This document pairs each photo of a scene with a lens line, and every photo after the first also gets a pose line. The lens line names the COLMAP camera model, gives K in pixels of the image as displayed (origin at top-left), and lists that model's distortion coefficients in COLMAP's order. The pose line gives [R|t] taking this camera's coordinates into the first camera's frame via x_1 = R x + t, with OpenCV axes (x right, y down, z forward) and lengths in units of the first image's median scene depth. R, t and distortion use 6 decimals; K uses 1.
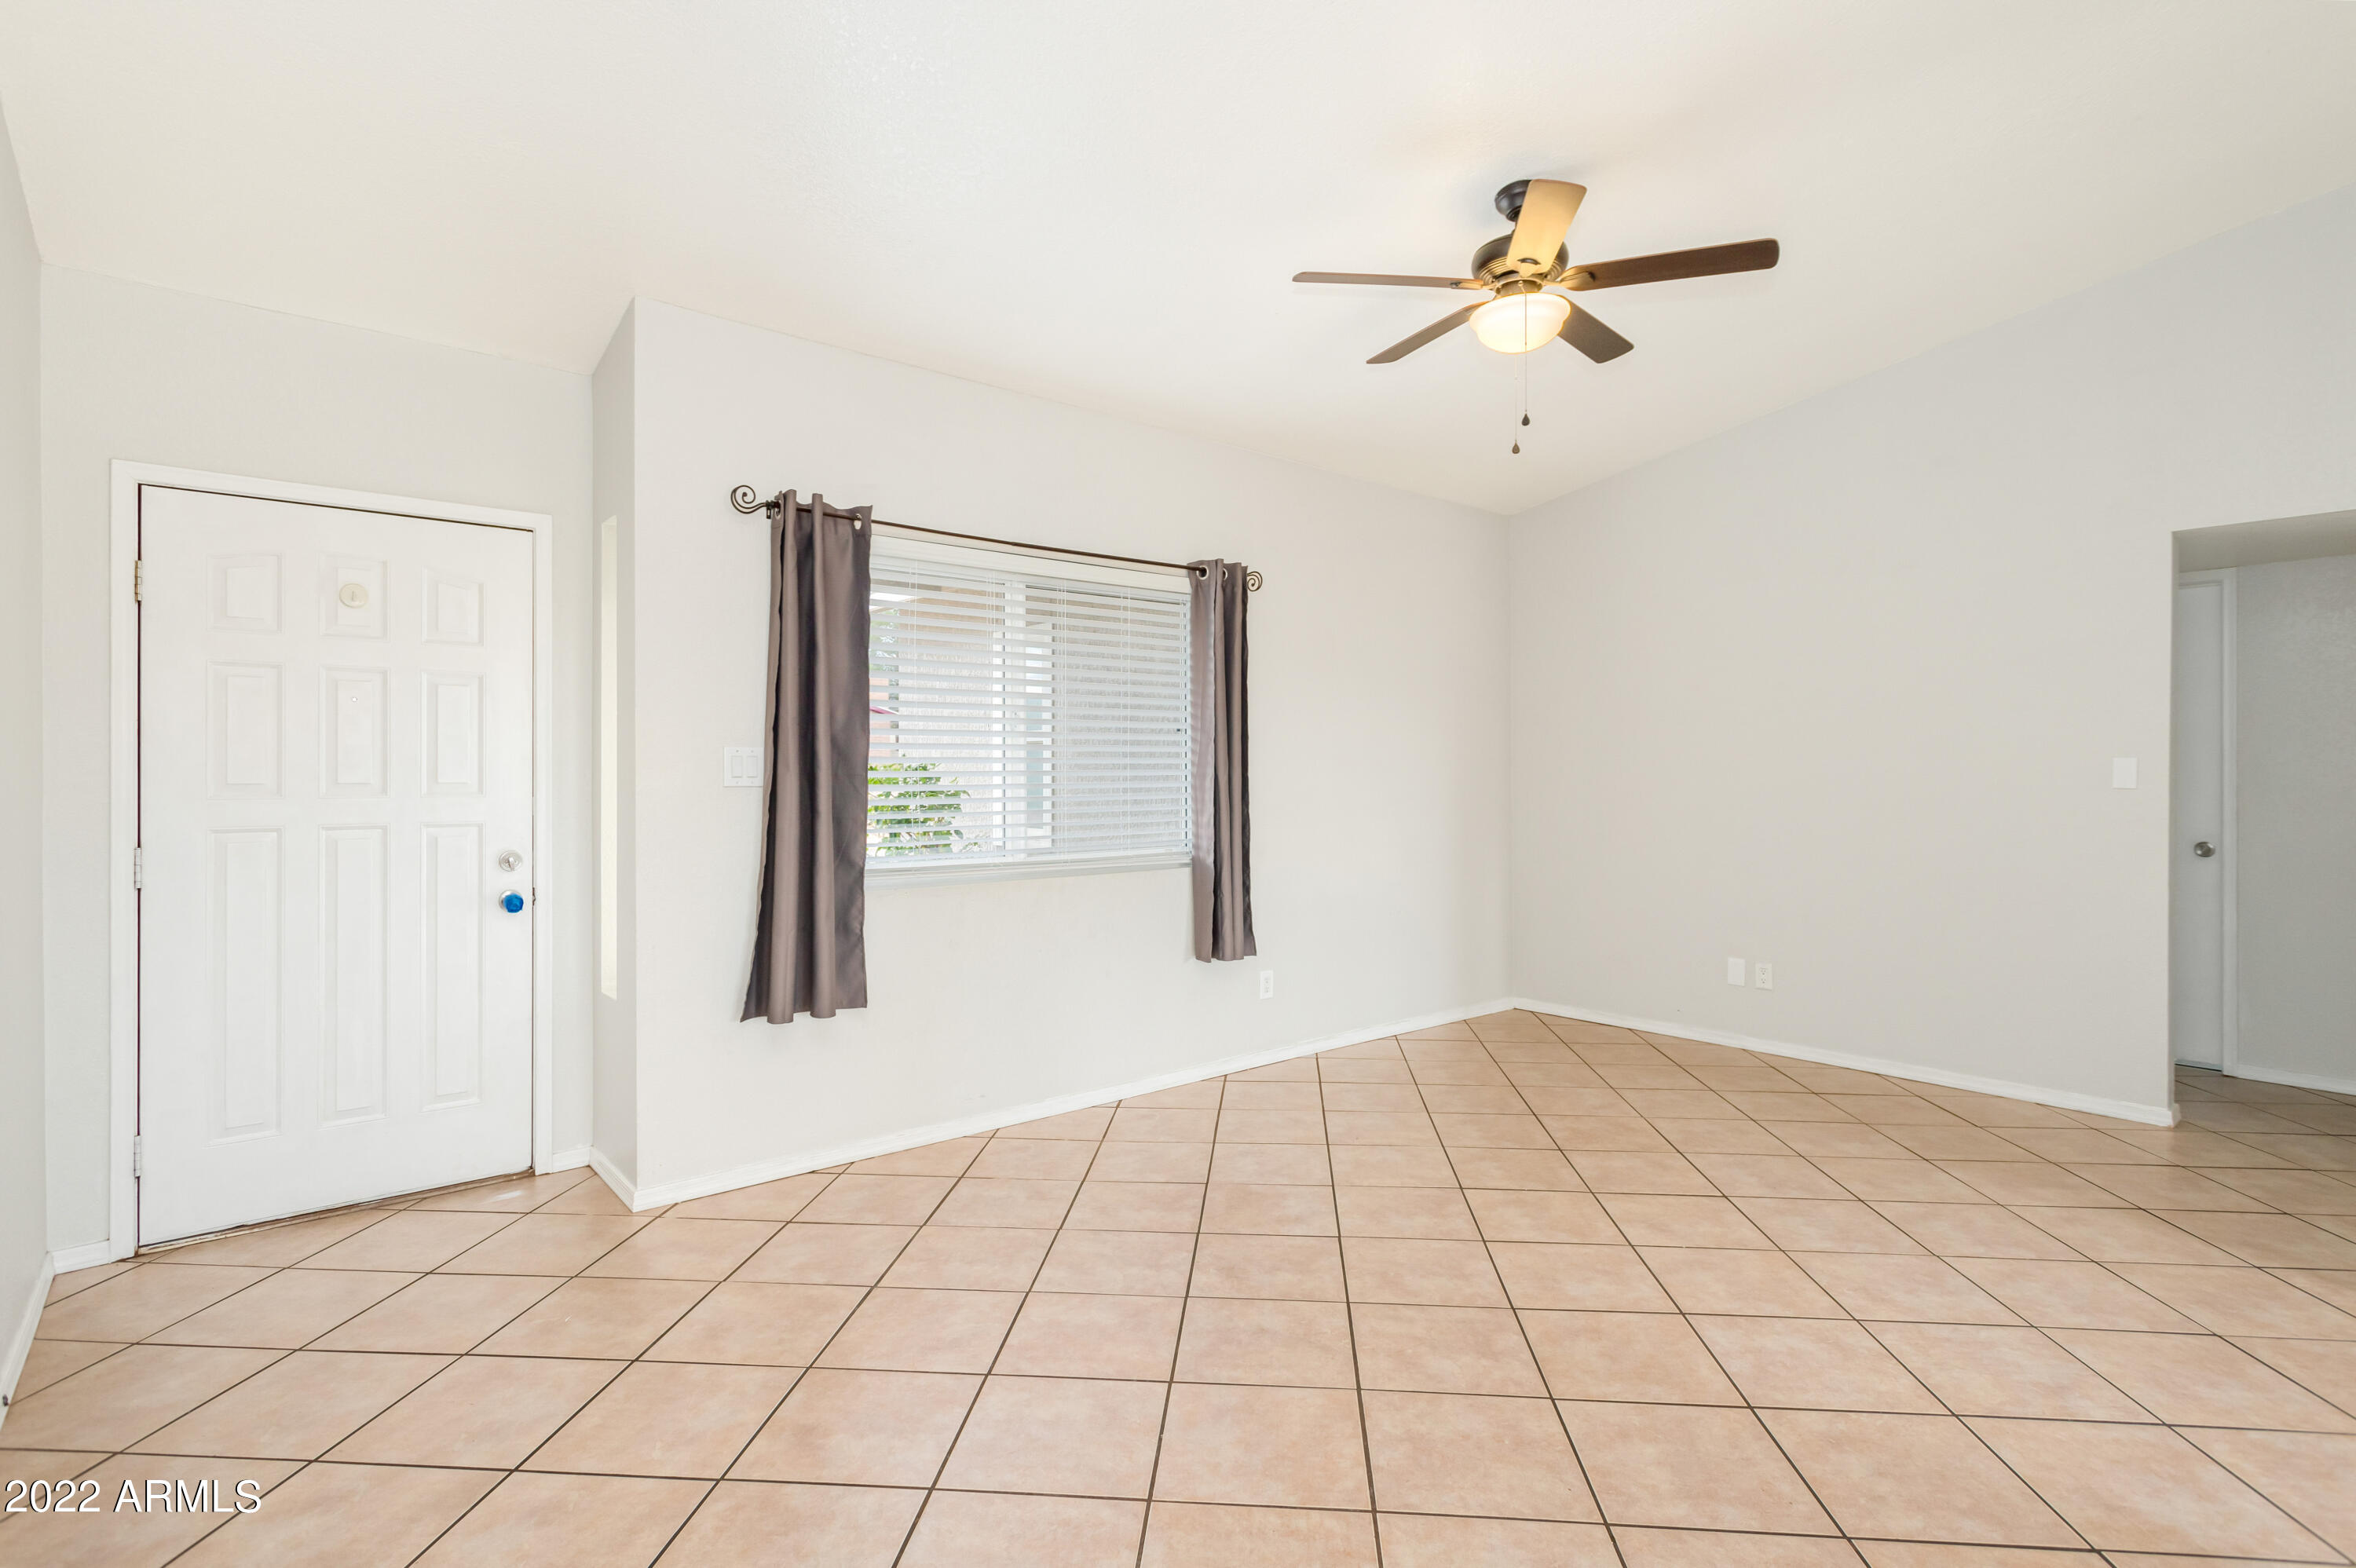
lens RADIAL K [[1146.7, 0, 1183.3], [0, 1146.7, 782.2], [0, 0, 1]] dist [0.011935, -0.000940]
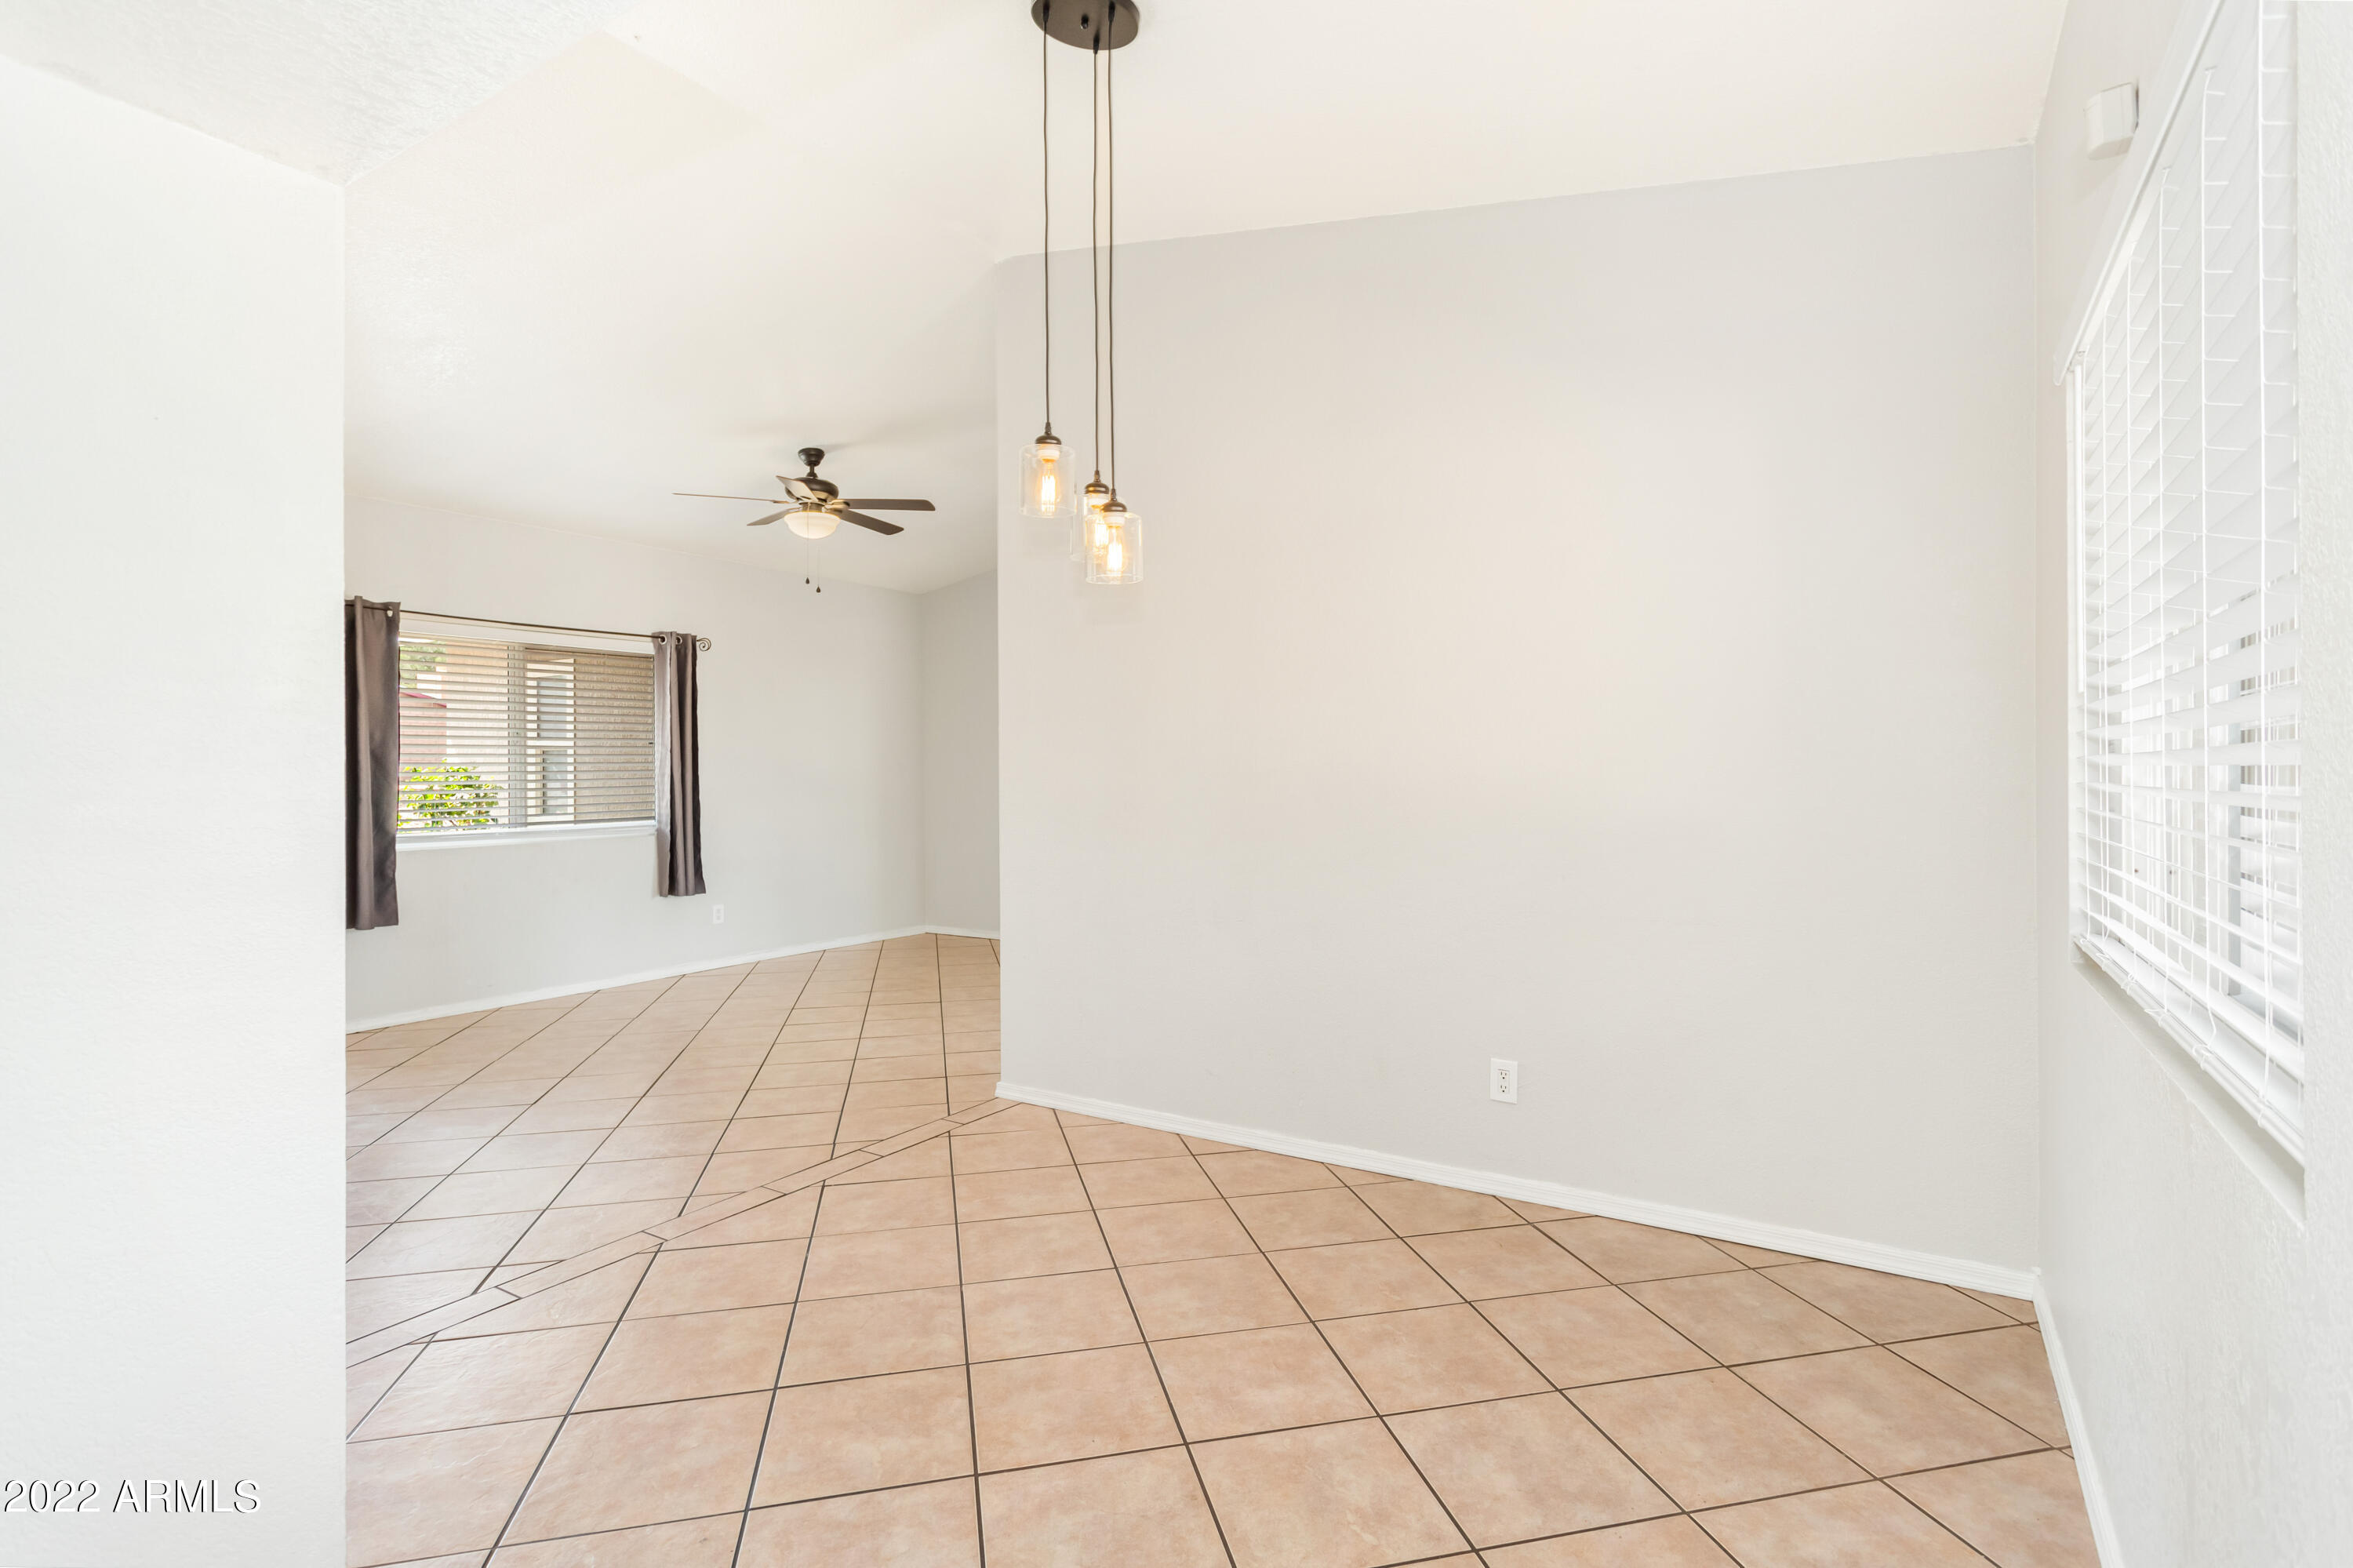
lens RADIAL K [[1145.4, 0, 1187.5], [0, 1145.4, 773.1], [0, 0, 1]] dist [0.011935, -0.000940]
pose [[0.950956, -0.008090, 0.309220, 0.205846], [0.011642, 0.999886, -0.009642, 0.015391], [-0.309106, 0.012769, 0.950942, -0.643997]]
